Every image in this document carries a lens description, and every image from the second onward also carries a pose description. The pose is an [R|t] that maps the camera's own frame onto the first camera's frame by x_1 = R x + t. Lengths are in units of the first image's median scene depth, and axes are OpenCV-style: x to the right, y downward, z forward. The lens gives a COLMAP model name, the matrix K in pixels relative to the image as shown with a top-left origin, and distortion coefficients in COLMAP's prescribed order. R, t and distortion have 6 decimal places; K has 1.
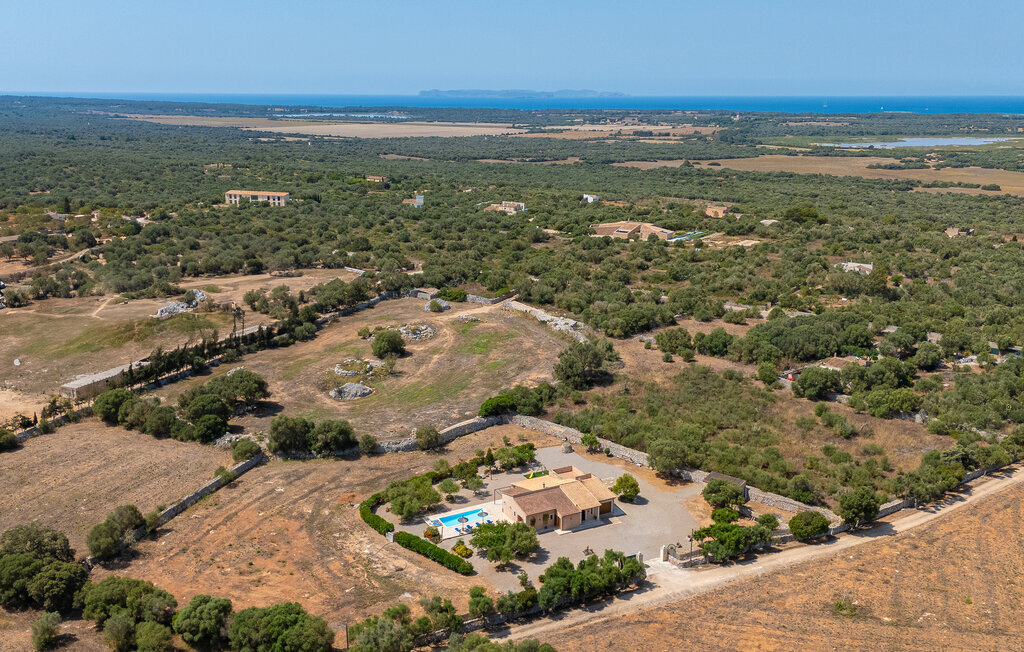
lens RADIAL K [[885.8, 0, 512.0], [0, 885.8, 326.0], [0, 0, 1]] dist [0.008356, -0.004546]
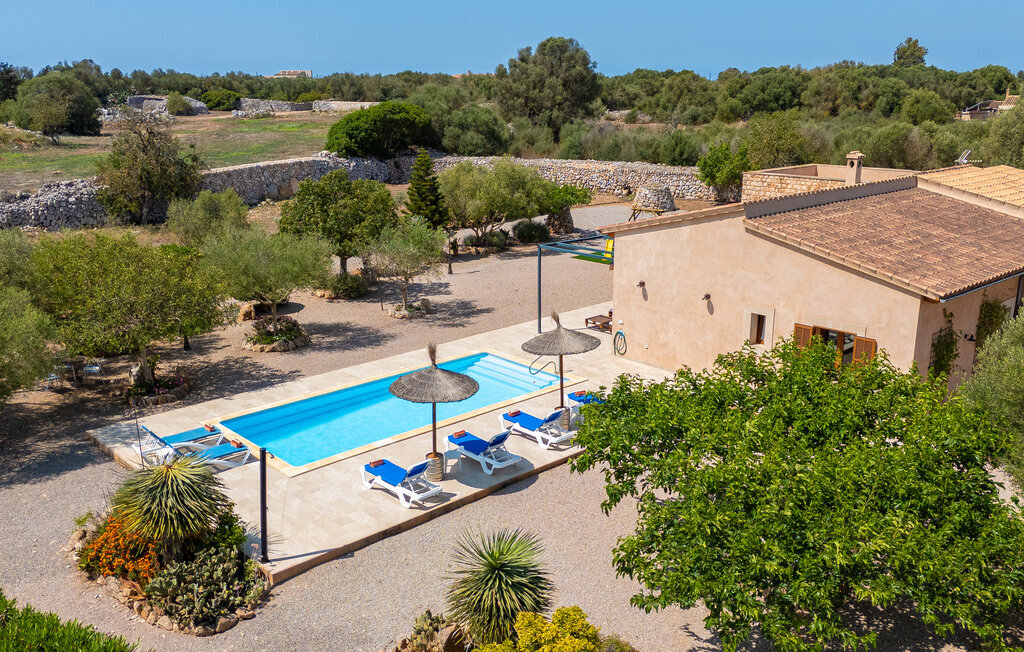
lens RADIAL K [[885.8, 0, 512.0], [0, 885.8, 326.0], [0, 0, 1]] dist [0.008356, -0.004546]
pose [[0.965253, -0.069770, 0.251831, -0.073236], [0.068494, 0.997556, 0.013841, 0.205353], [-0.252181, 0.003888, 0.967672, 0.863171]]
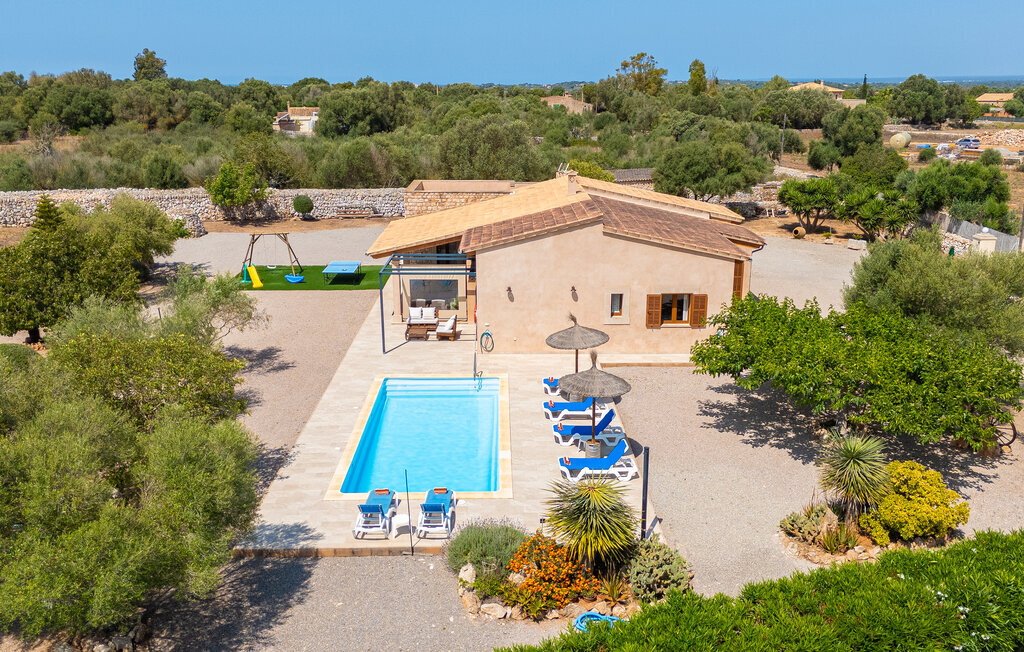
lens RADIAL K [[885.8, 0, 512.0], [0, 885.8, 326.0], [0, 0, 1]] dist [0.008356, -0.004546]
pose [[0.428578, -0.227784, 0.874320, -0.178956], [0.225459, 0.964047, 0.140644, 0.182727], [-0.874922, 0.136847, 0.464525, 0.921239]]
